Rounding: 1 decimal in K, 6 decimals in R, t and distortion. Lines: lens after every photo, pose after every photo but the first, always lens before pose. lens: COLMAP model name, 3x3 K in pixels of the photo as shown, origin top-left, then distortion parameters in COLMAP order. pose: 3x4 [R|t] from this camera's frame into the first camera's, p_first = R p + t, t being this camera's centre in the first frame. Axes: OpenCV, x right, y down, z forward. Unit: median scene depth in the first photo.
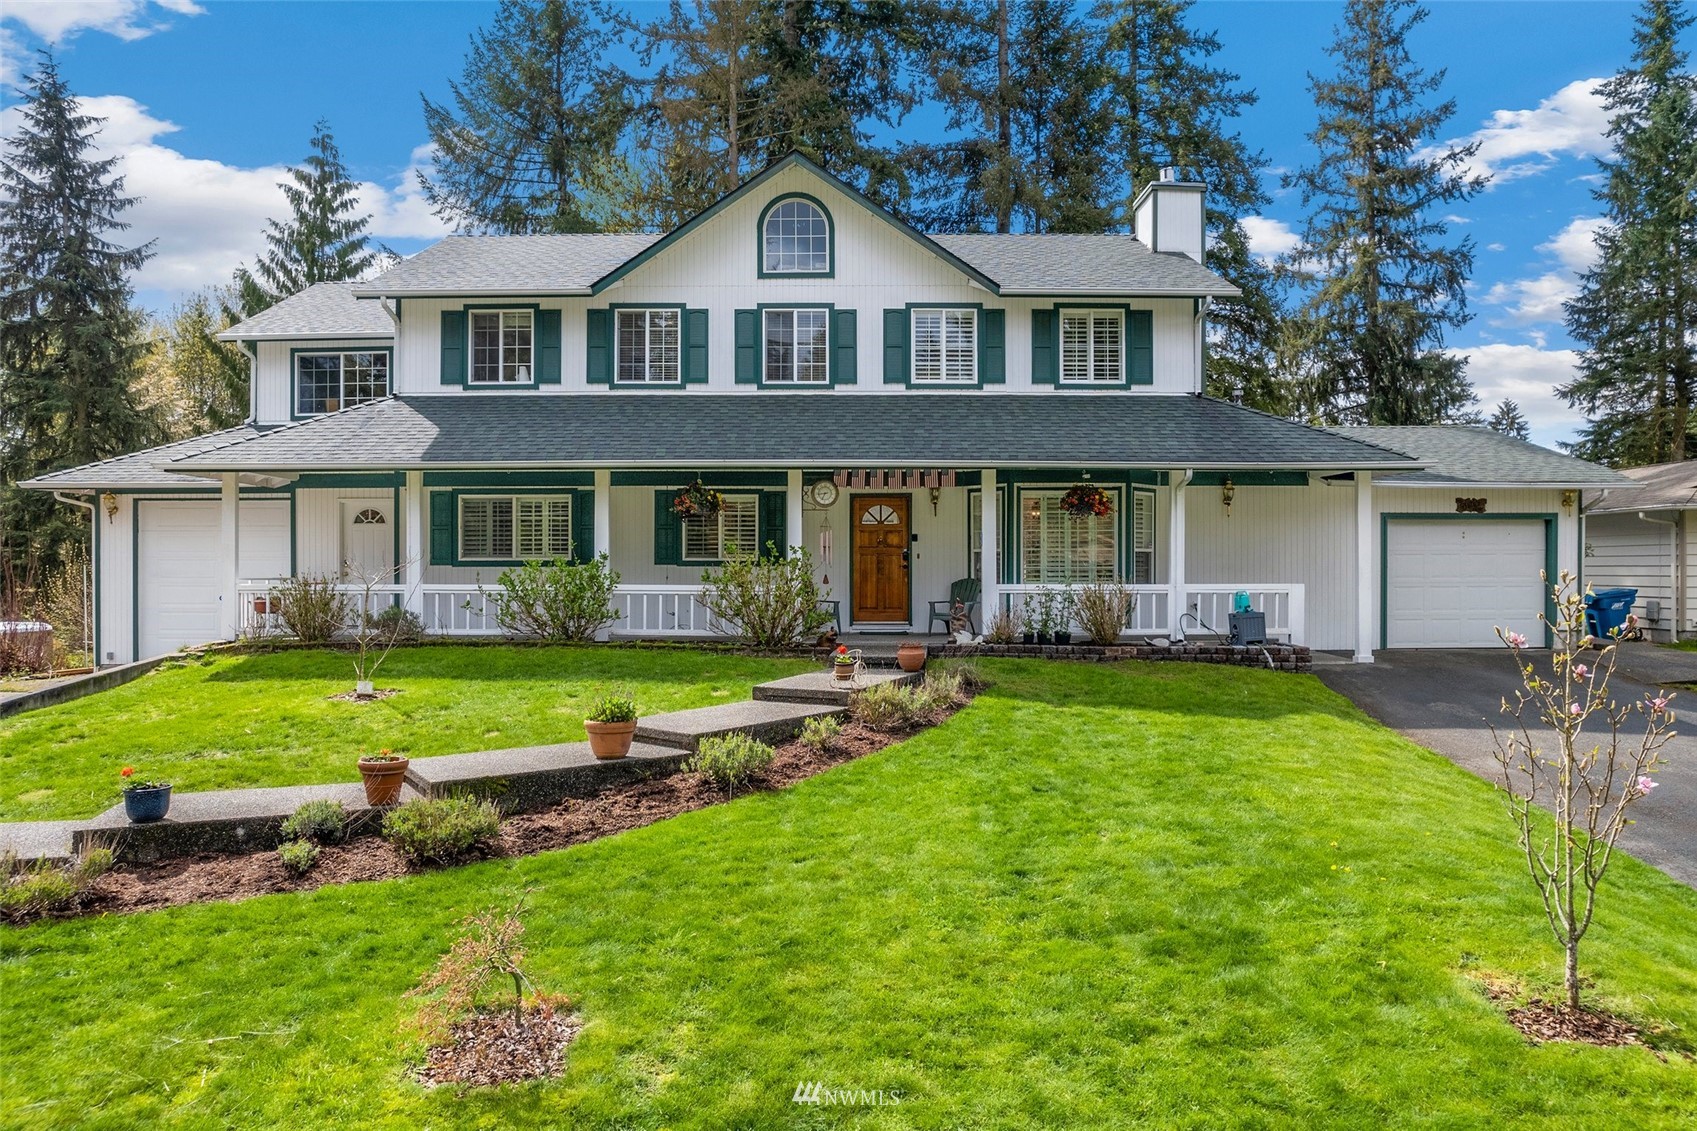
lens RADIAL K [[1098.6, 0, 834.5], [0, 1098.6, 566.1], [0, 0, 1]] dist [-0.028805, 0.003617]
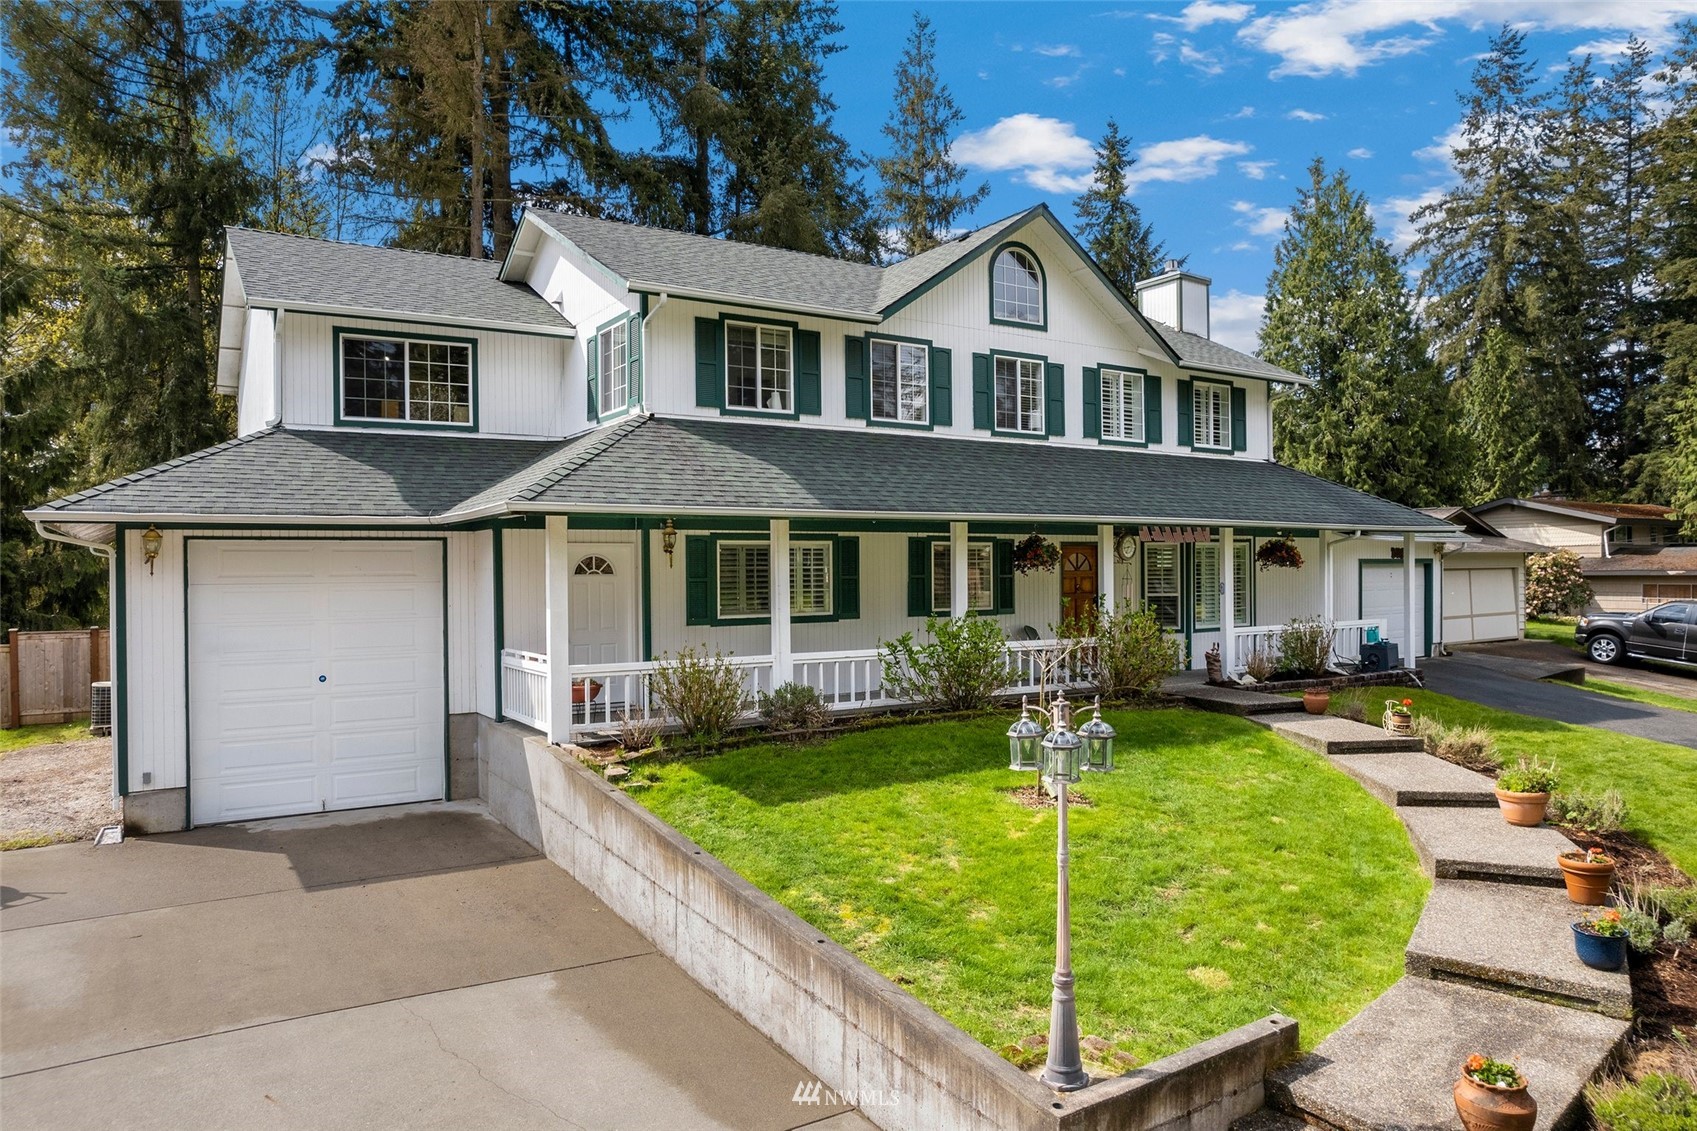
lens RADIAL K [[1098.6, 0, 837.9], [0, 1098.6, 565.1], [0, 0, 1]] dist [-0.028805, 0.003617]
pose [[0.839650, -0.004332, 0.543111, -0.722021], [0.008530, 0.999950, -0.005212, -0.040743], [-0.543062, 0.009009, 0.839645, 0.246847]]
